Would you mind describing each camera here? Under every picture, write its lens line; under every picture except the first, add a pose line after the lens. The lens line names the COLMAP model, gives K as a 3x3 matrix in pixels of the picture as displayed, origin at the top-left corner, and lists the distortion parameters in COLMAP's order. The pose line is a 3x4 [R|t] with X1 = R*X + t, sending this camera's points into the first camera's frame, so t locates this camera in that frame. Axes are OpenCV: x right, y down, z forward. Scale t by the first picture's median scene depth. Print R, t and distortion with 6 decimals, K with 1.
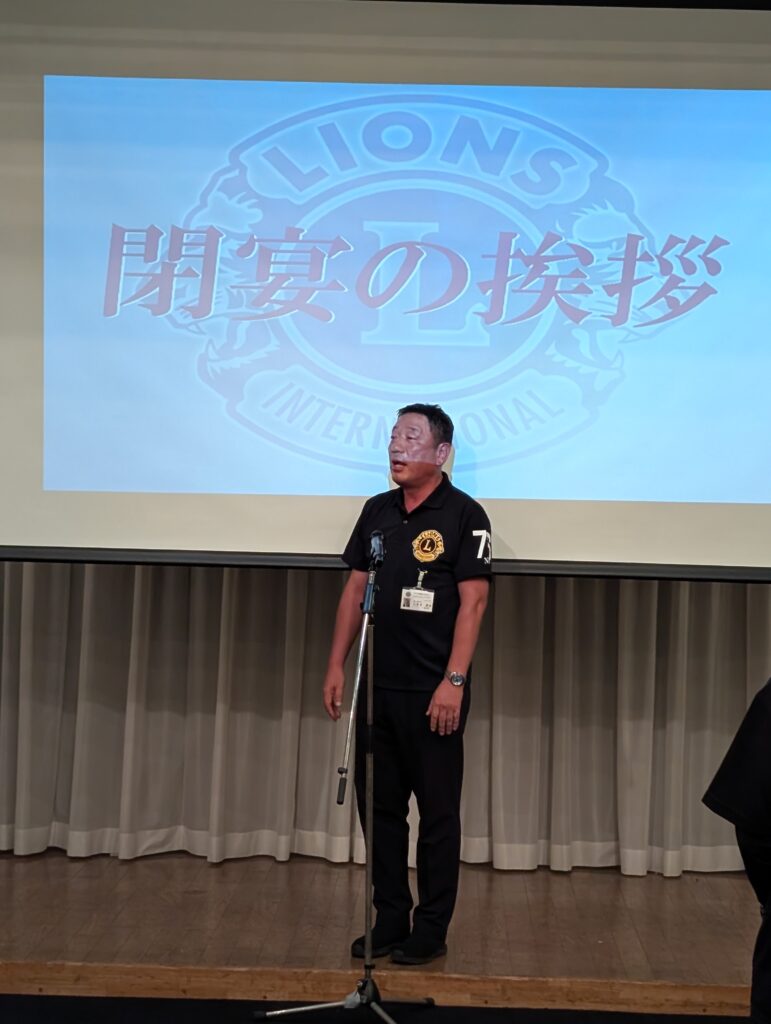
lens RADIAL K [[2333.4, 0, 421.5], [0, 2333.4, 516.3], [0, 0, 1]] dist [0.269061, -1.394213]
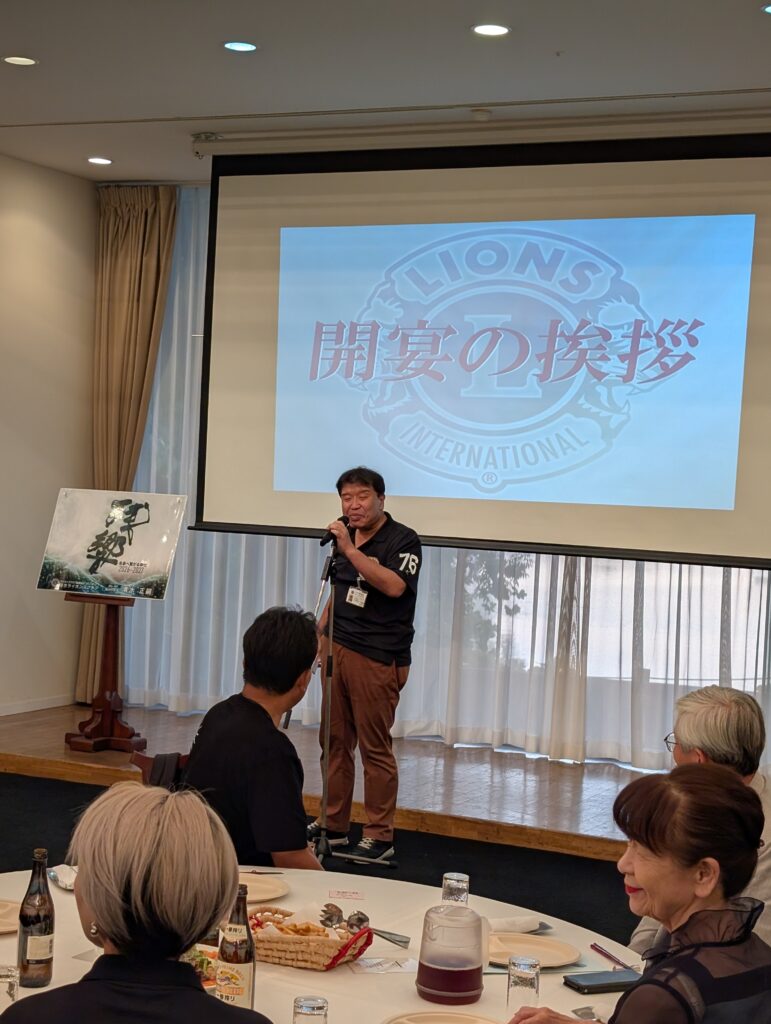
lens RADIAL K [[1731.0, 0, 379.7], [0, 1731.0, 516.7], [0, 0, 1]] dist [0.234368, -1.031848]
pose [[0.908091, 0.026693, -0.417921, 0.393522], [-0.031426, 0.999496, -0.004446, 0.009753], [0.417592, 0.017171, 0.908472, -0.029258]]
